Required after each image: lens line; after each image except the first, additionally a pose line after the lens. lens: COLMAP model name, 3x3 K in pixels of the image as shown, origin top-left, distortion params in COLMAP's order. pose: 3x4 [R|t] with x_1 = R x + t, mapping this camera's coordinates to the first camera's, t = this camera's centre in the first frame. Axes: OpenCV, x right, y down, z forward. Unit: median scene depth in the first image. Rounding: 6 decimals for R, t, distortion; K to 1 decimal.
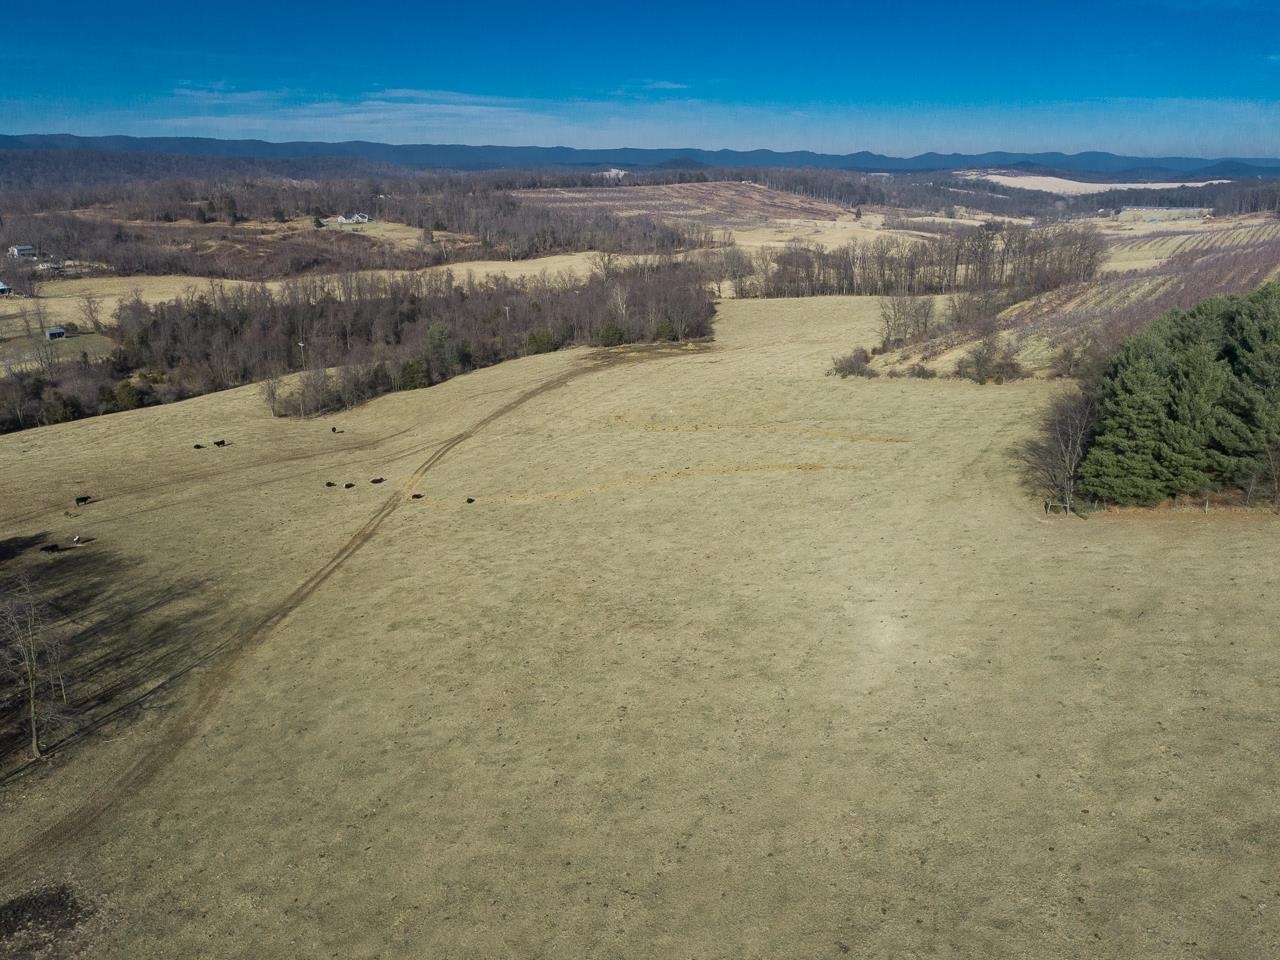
lens RADIAL K [[973.3, 0, 638.8], [0, 973.3, 481.8], [0, 0, 1]] dist [-0.019644, 0.012693]
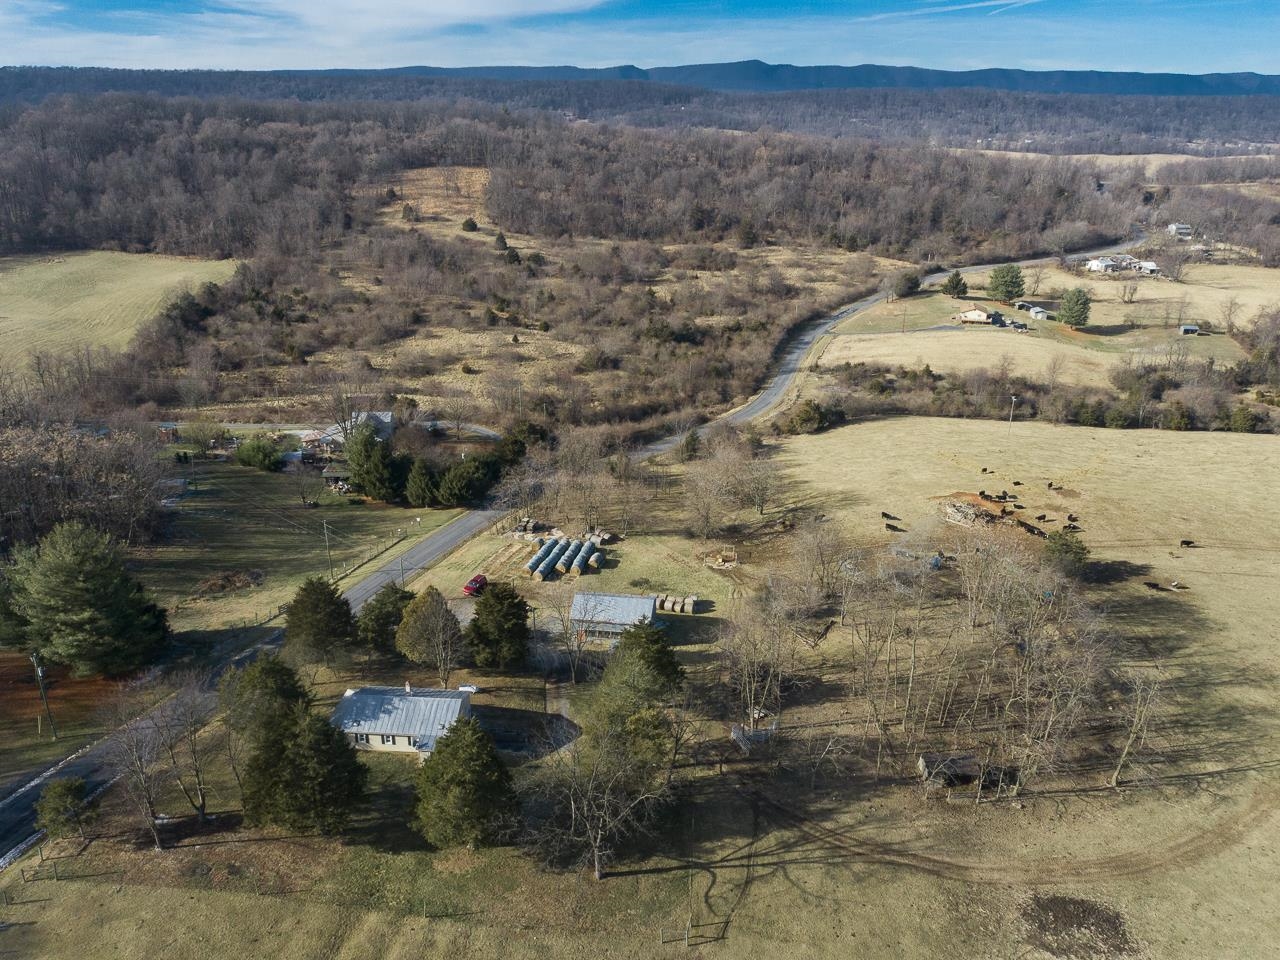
lens RADIAL K [[973.3, 0, 641.0], [0, 973.3, 475.6], [0, 0, 1]] dist [-0.019644, 0.012693]
pose [[0.511658, 0.313052, -0.800128, -0.017765], [-0.270692, 0.942568, 0.195682, -0.074665], [0.815433, 0.116466, 0.567013, -0.115904]]
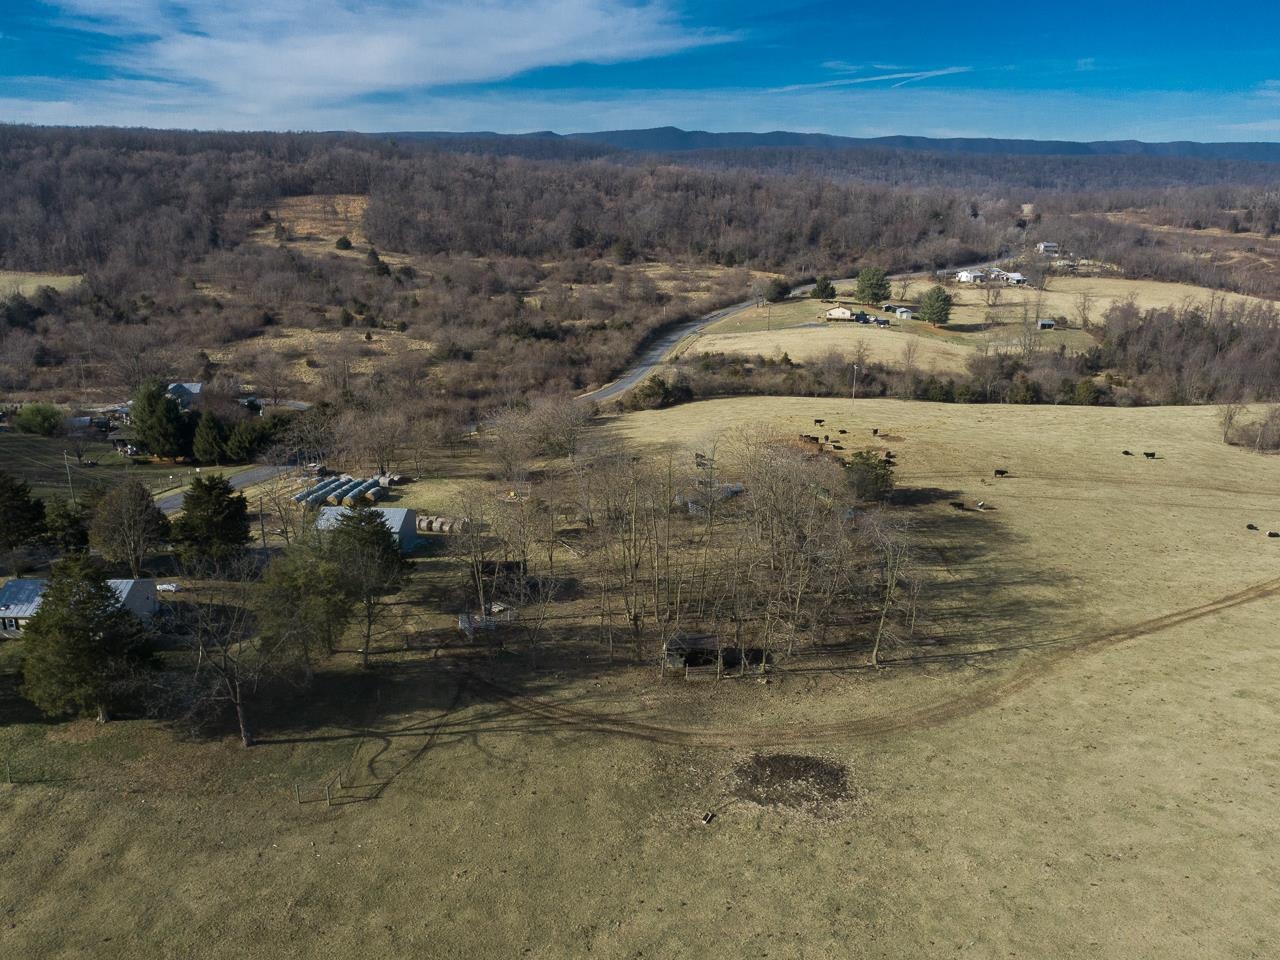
lens RADIAL K [[973.3, 0, 640.7], [0, 973.3, 475.7], [0, 0, 1]] dist [-0.019644, 0.012693]
pose [[0.576143, 0.251366, -0.777737, 0.033320], [-0.259988, 0.958475, 0.117184, -0.000707], [0.774897, 0.134688, 0.617570, 0.004781]]
